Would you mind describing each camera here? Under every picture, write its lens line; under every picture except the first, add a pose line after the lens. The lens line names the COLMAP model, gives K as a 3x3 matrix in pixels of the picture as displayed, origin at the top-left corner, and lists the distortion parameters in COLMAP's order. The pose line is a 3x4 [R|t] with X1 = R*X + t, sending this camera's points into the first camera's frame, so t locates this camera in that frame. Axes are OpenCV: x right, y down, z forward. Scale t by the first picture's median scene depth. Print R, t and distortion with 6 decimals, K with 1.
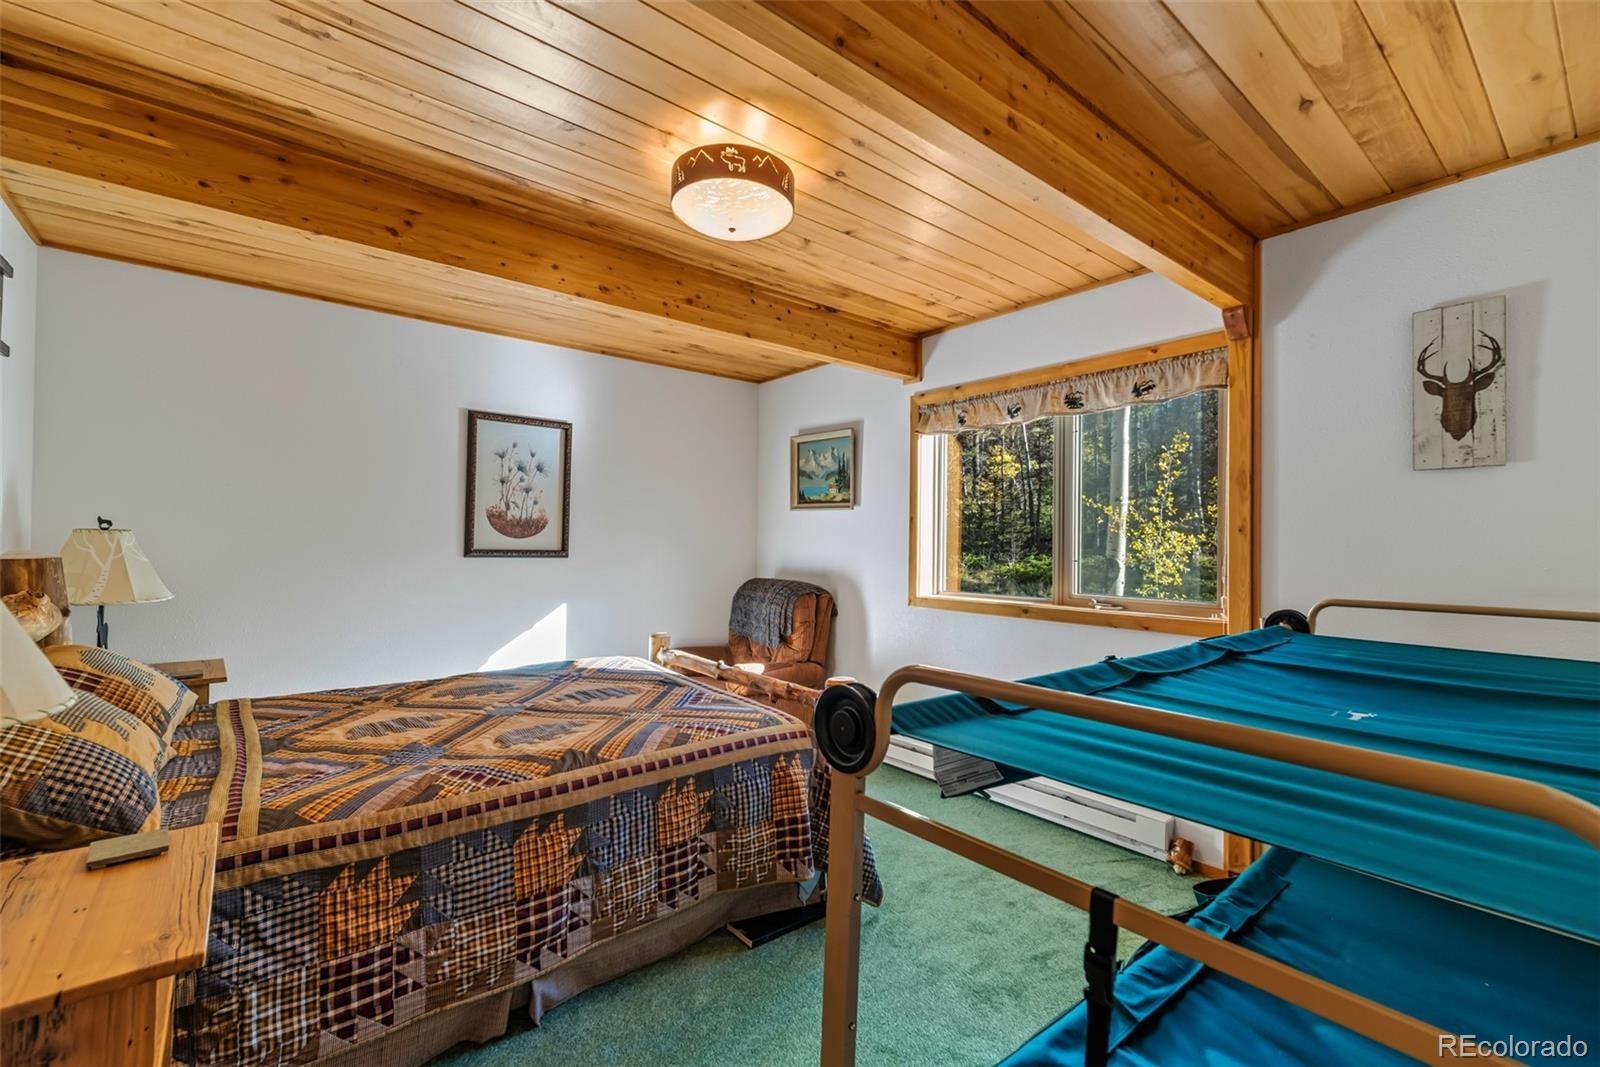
lens RADIAL K [[689.1, 0, 794.6], [0, 689.1, 535.3], [0, 0, 1]] dist [0.006593, 0.000950]
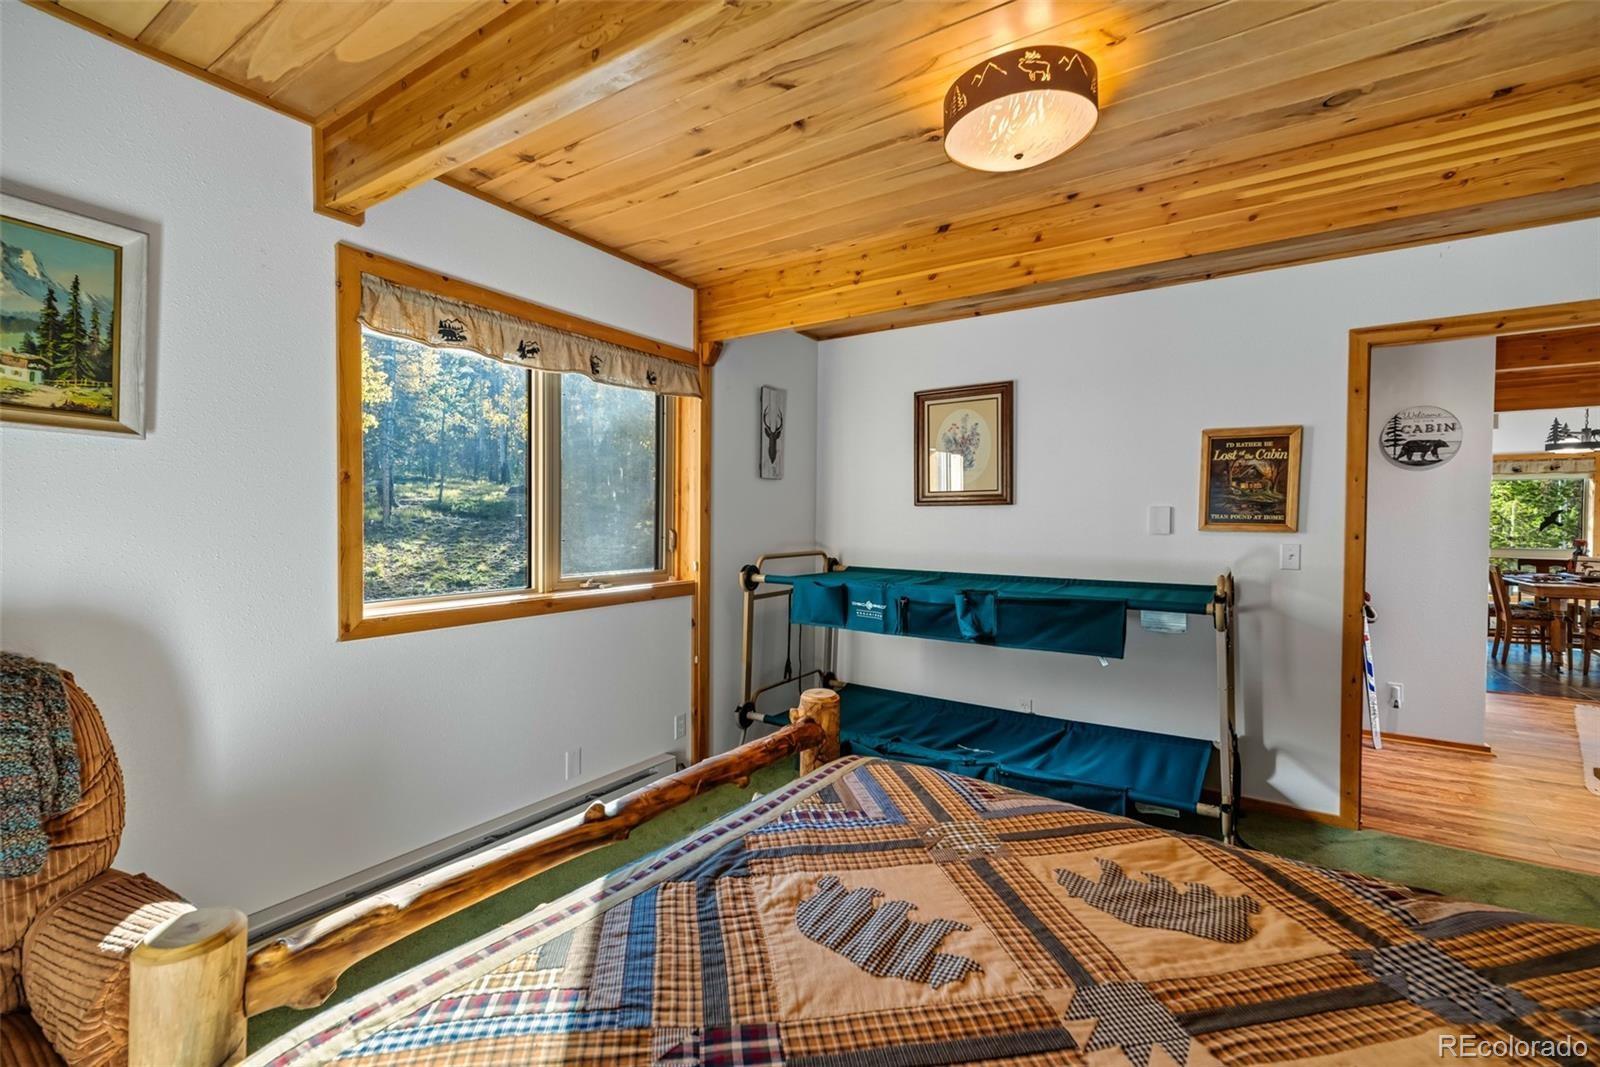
lens RADIAL K [[689.1, 0, 798.3], [0, 689.1, 527.8], [0, 0, 1]] dist [0.006593, 0.000950]
pose [[-0.302925, -0.023772, 0.952718, -0.697614], [-0.020134, 0.999625, 0.018541, -0.002310], [-0.952802, -0.013566, -0.303290, 1.283305]]
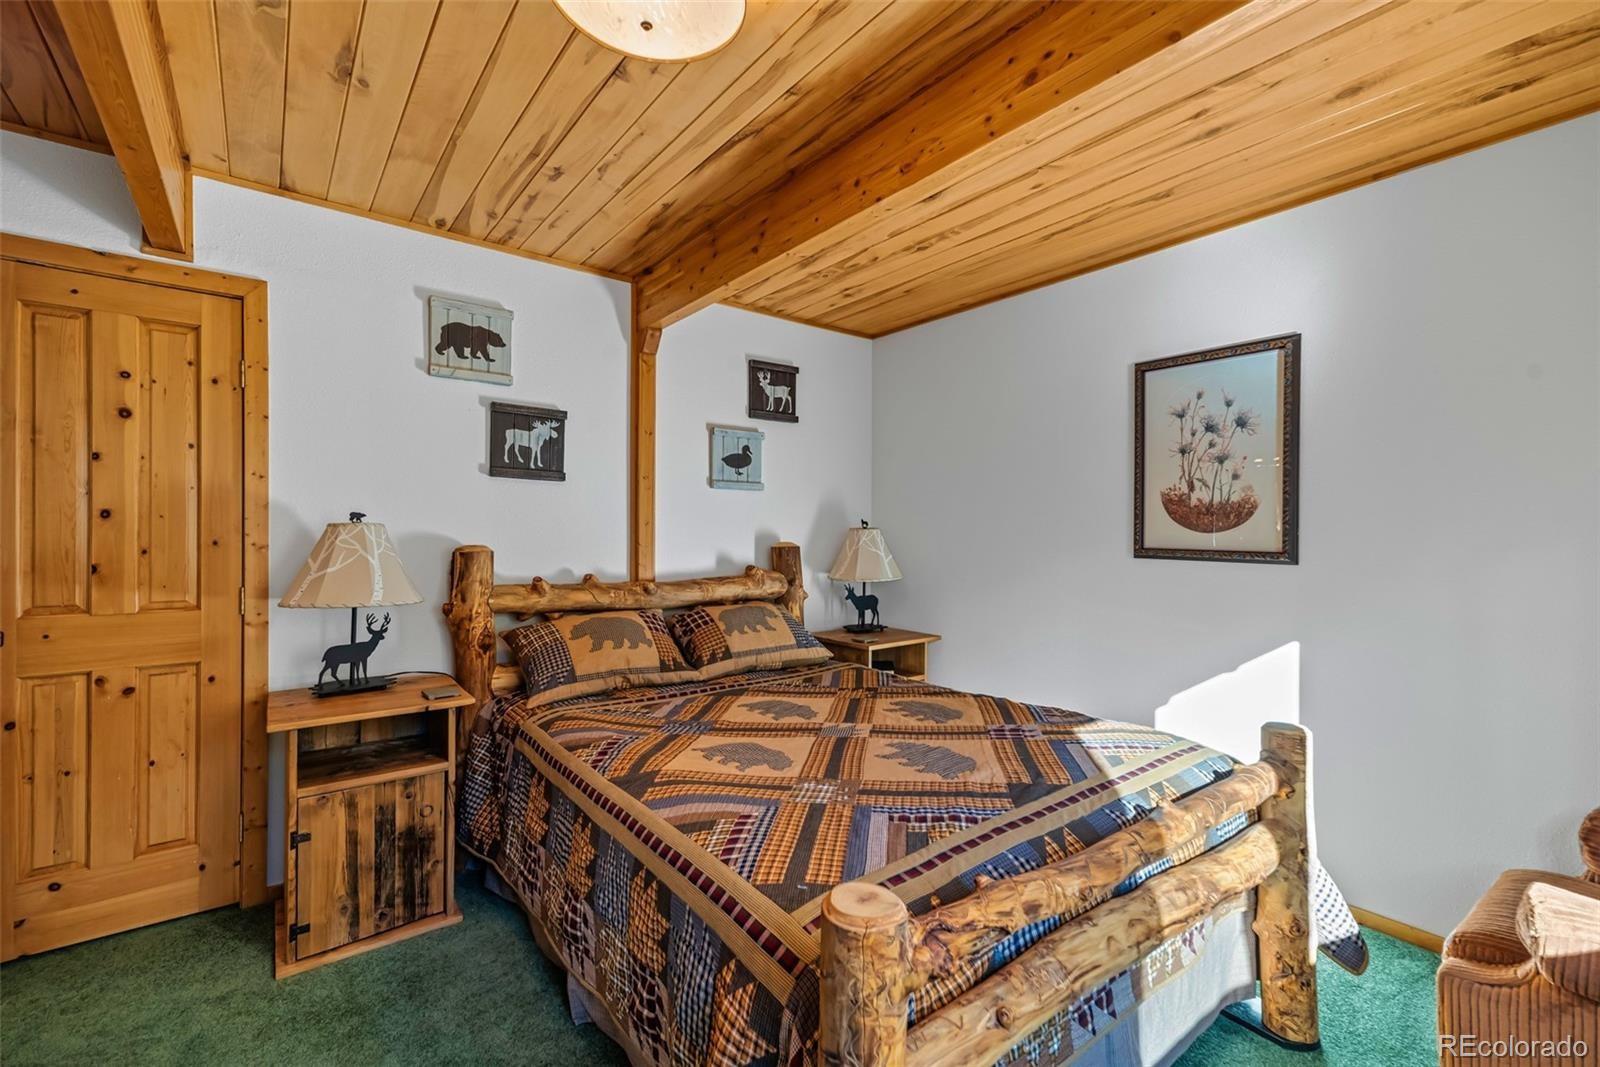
lens RADIAL K [[689.1, 0, 797.4], [0, 689.1, 534.3], [0, 0, 1]] dist [0.006593, 0.000950]
pose [[-0.032008, -0.006548, -0.999466, 0.445663], [0.004453, 0.999968, -0.006694, 0.013545], [0.999478, -0.004665, -0.031978, 0.984779]]
